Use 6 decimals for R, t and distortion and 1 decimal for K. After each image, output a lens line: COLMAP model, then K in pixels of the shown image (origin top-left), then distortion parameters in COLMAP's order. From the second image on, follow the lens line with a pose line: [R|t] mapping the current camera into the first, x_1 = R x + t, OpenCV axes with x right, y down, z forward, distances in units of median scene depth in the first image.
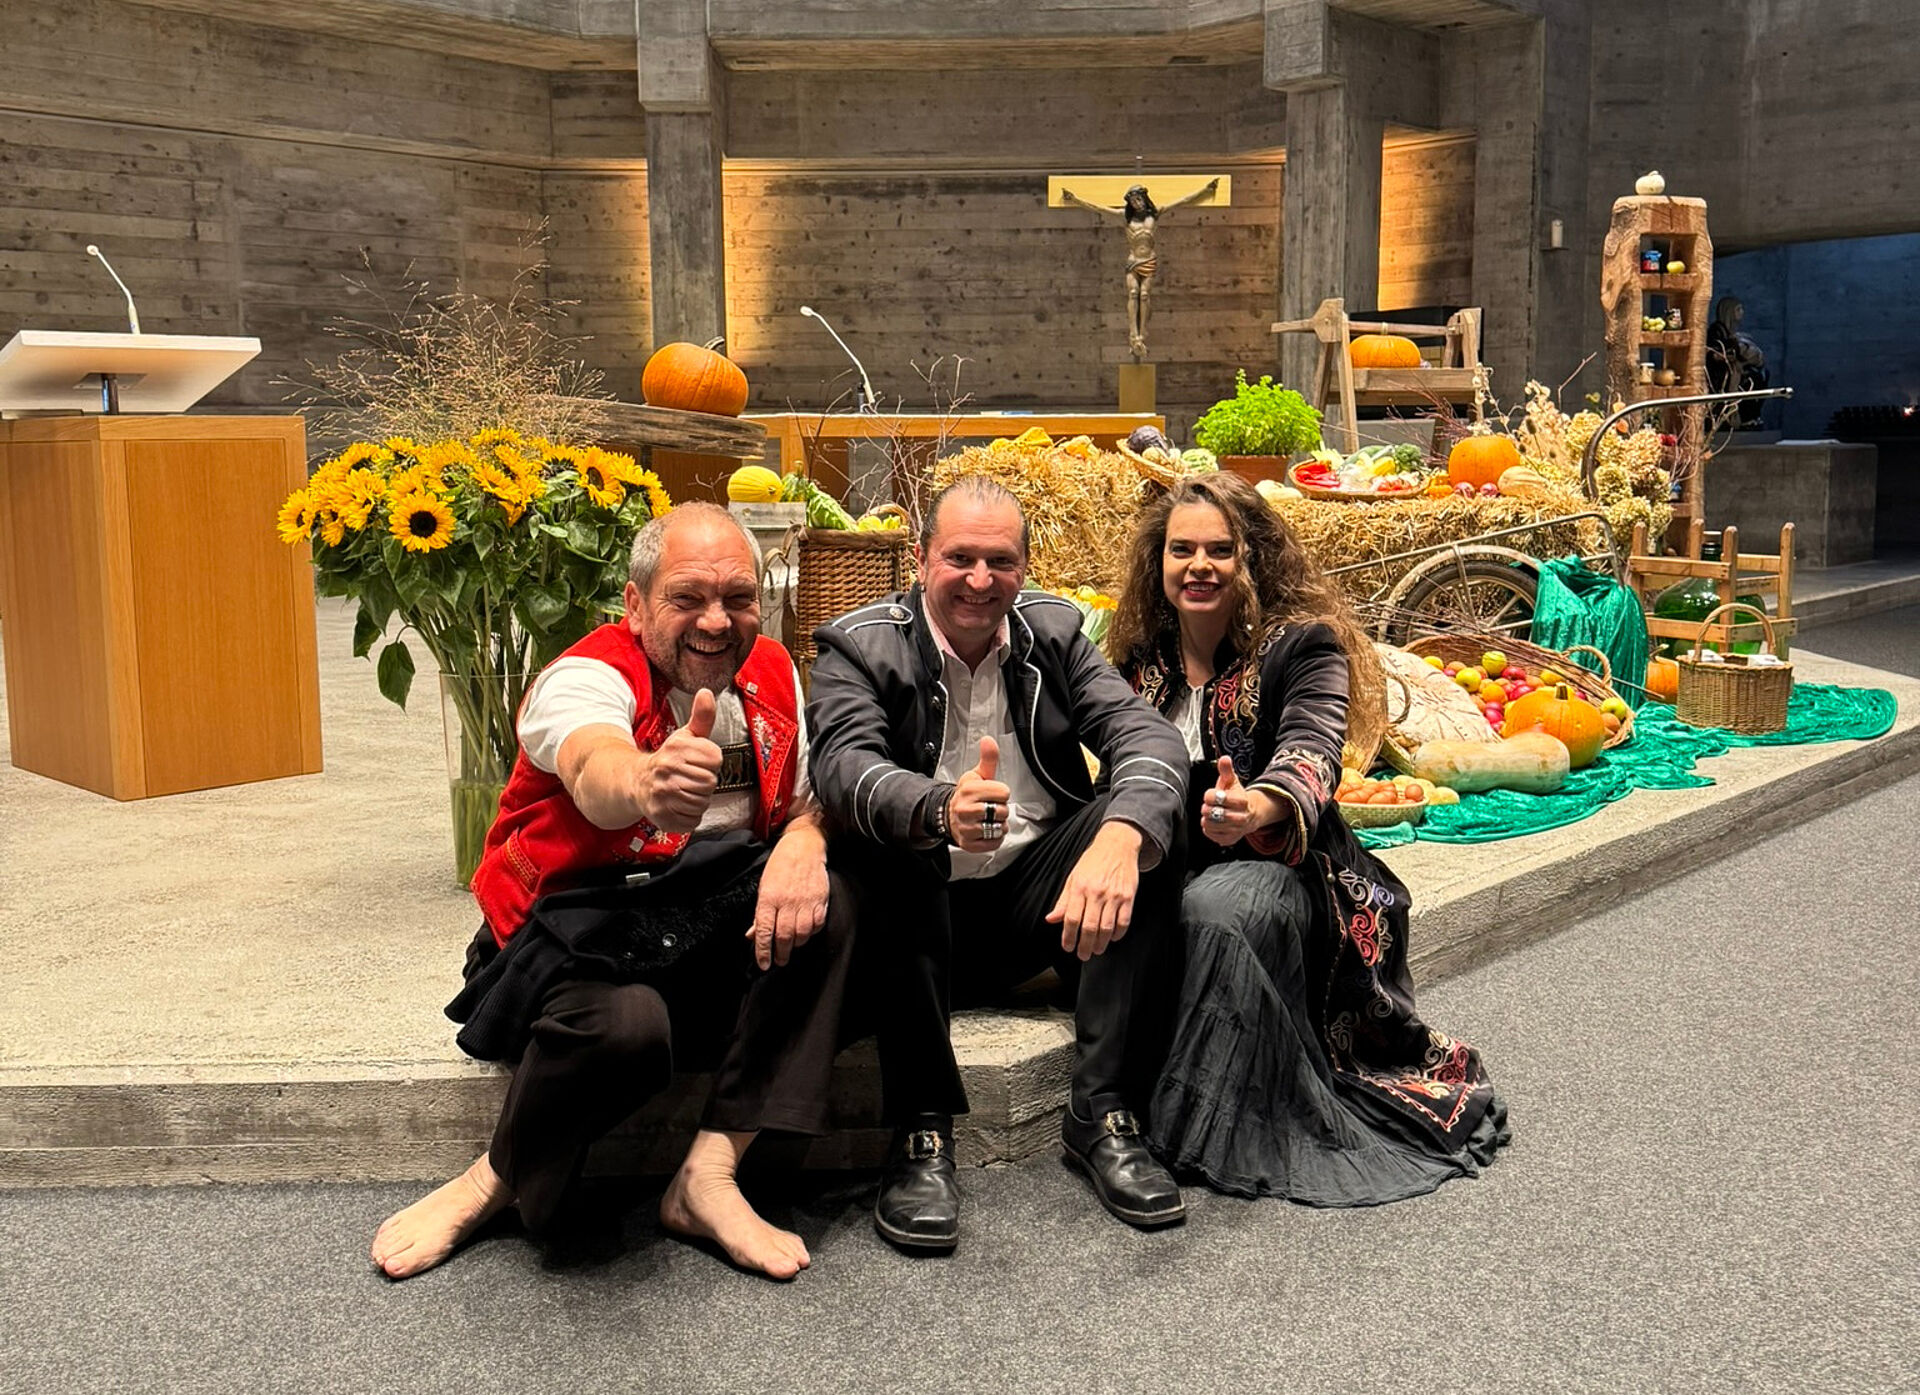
lens RADIAL K [[1813.2, 0, 952.0], [0, 1813.2, 643.7], [0, 0, 1]] dist [0.197706, -0.406334]
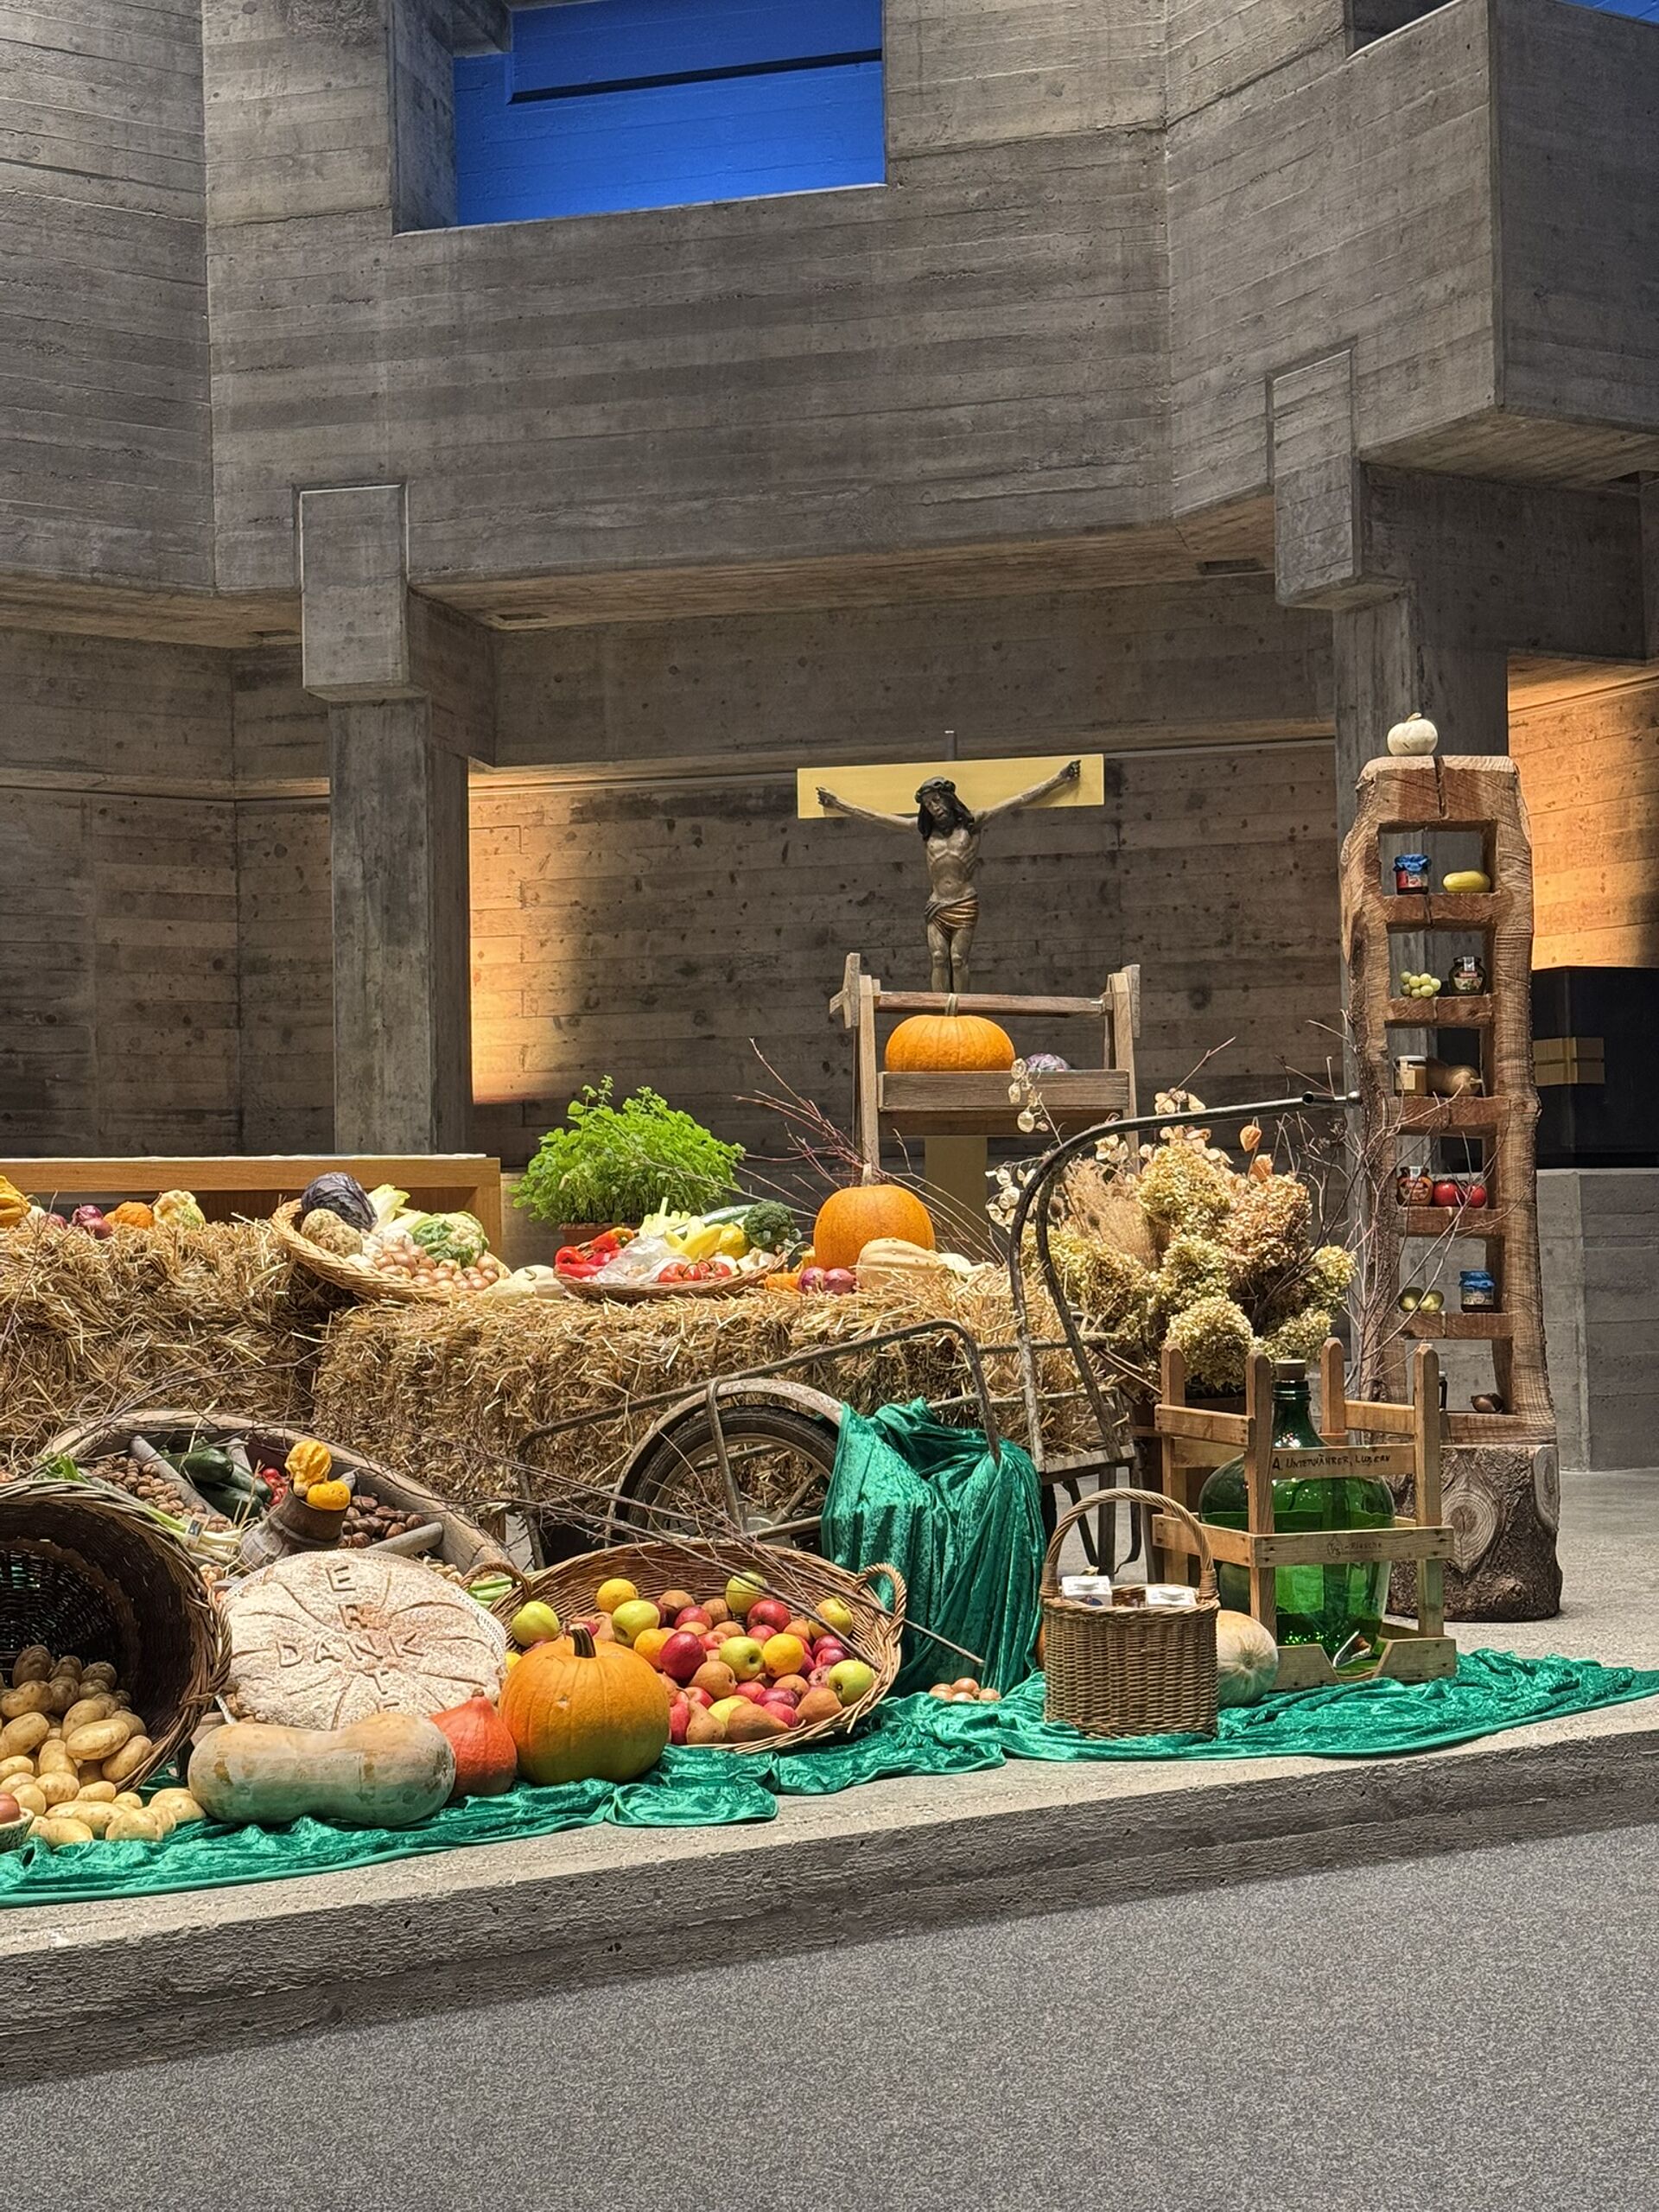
lens RADIAL K [[3127.1, 0, 829.5], [0, 3127.1, 1106.0], [0, 0, 1]] dist [0.214016, -0.397032]
pose [[0.966592, -0.020249, -0.255518, 0.273434], [-0.018772, 0.988606, -0.149354, 0.003065], [0.255630, 0.149161, 0.955198, 0.044521]]
